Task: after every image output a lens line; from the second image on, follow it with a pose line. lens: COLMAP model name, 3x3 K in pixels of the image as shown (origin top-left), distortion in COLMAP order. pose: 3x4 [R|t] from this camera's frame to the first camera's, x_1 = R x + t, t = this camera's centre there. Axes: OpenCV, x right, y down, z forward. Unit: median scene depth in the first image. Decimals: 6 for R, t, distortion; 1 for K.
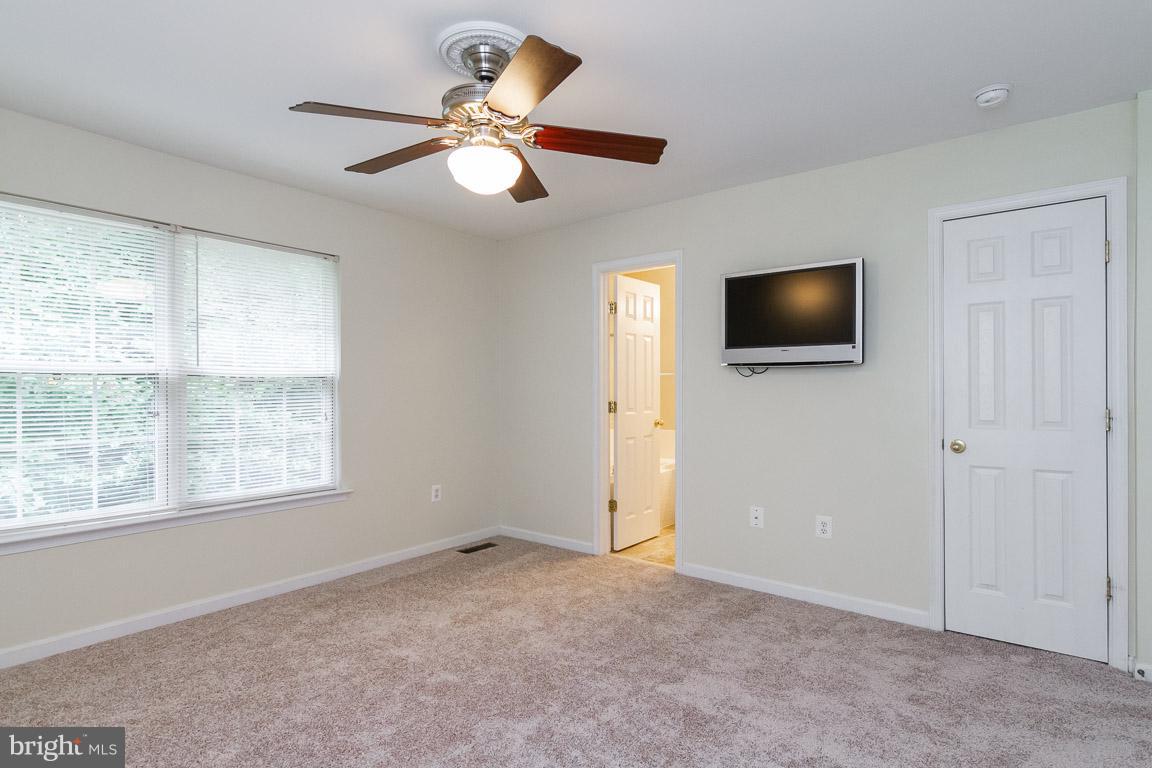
lens RADIAL K [[574.7, 0, 581.7], [0, 574.7, 383.5], [0, 0, 1]] dist [-0.001664, -0.000129]
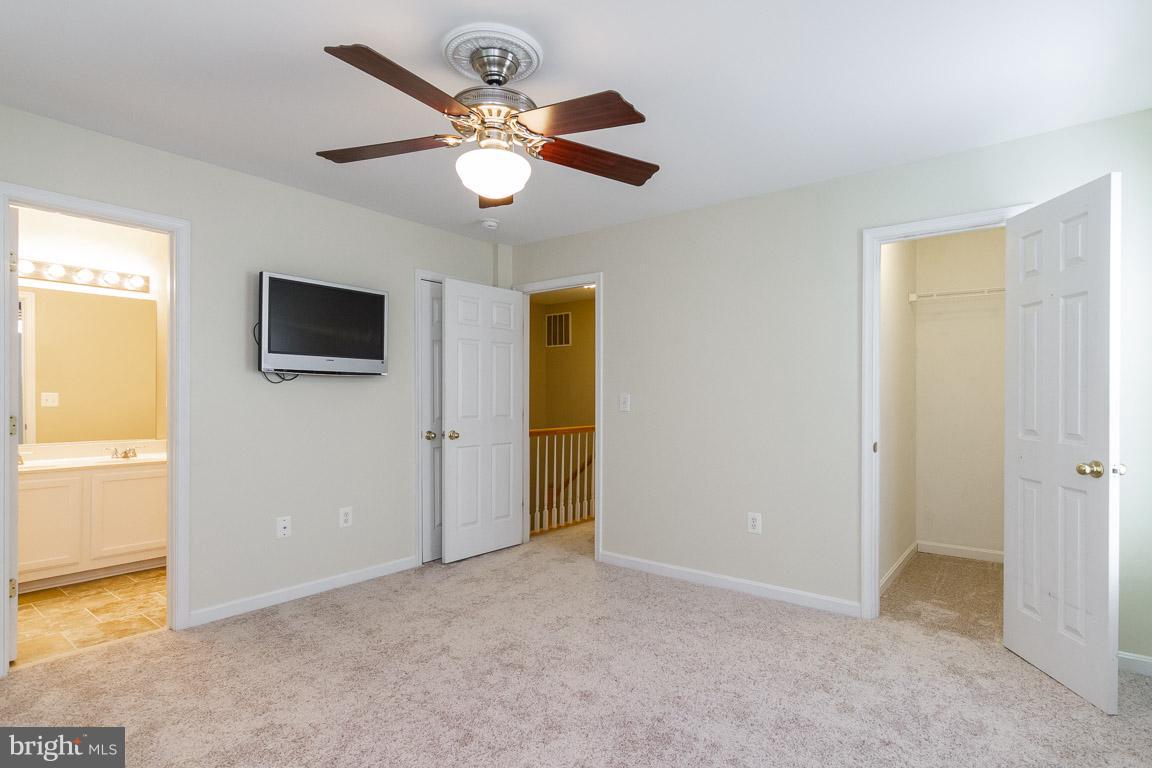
lens RADIAL K [[574.7, 0, 581.7], [0, 574.7, 383.5], [0, 0, 1]] dist [-0.001664, -0.000129]
pose [[0.009878, 0.026108, 0.999610, -0.747517], [-0.012523, 0.999584, -0.025984, 0.009332], [-0.999873, -0.012261, 0.010200, 0.544375]]
